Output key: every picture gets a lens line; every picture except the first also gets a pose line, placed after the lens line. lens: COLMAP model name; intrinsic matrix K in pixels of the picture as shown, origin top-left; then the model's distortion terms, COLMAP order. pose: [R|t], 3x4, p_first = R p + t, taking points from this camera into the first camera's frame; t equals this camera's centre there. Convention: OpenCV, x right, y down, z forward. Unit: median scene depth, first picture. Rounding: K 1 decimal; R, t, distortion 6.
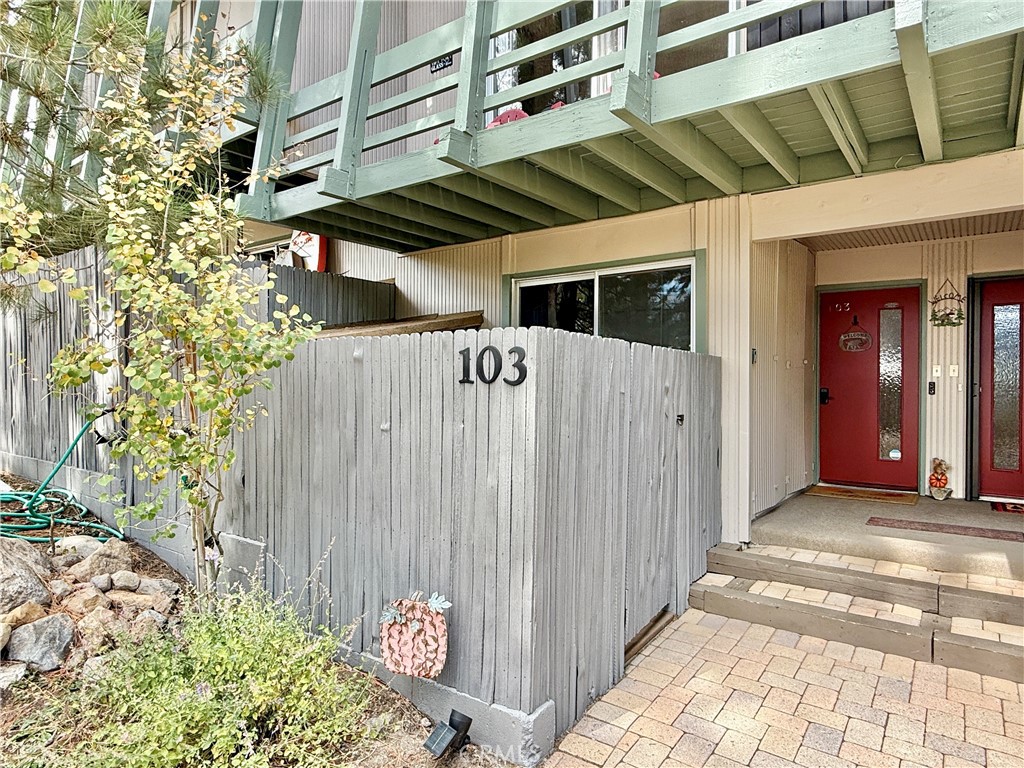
lens RADIAL K [[627.3, 0, 513.5], [0, 627.3, 387.5], [0, 0, 1]] dist [0.000622, 0.000759]
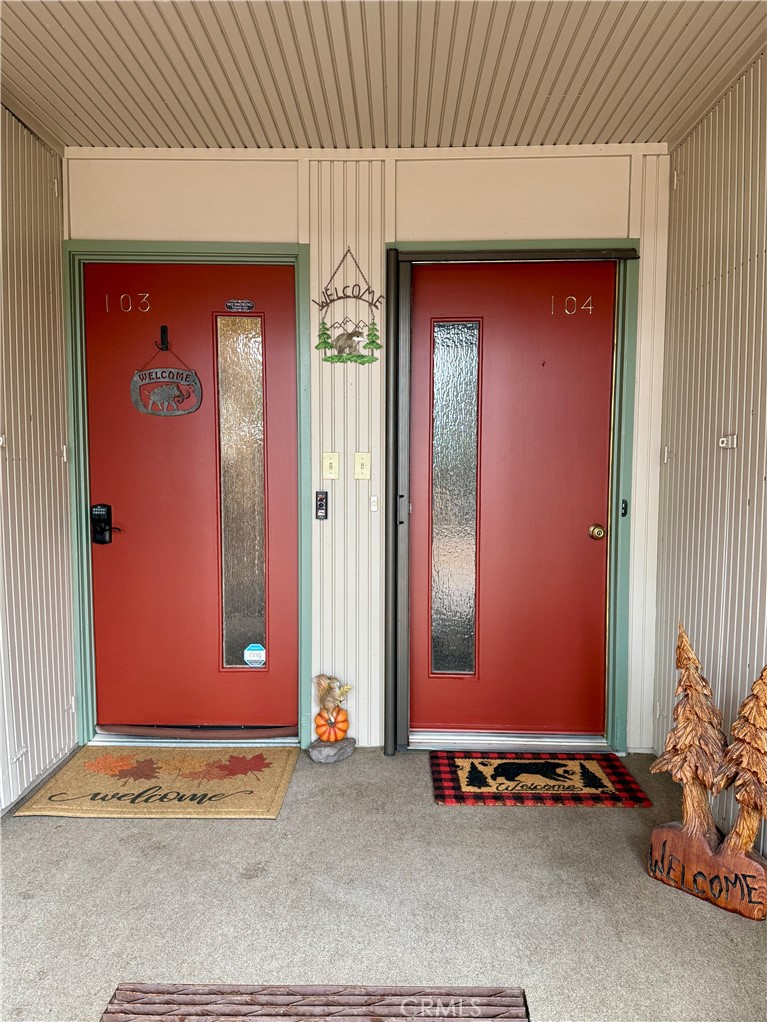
lens RADIAL K [[754.8, 0, 383.5], [0, 754.8, 511.0], [0, 0, 1]] dist [0.136623, -0.256537]
pose [[0.816235, -0.051416, 0.575428, 0.404800], [0.004726, 0.996593, 0.082344, -0.038710], [-0.577701, -0.064493, 0.813697, 0.554593]]
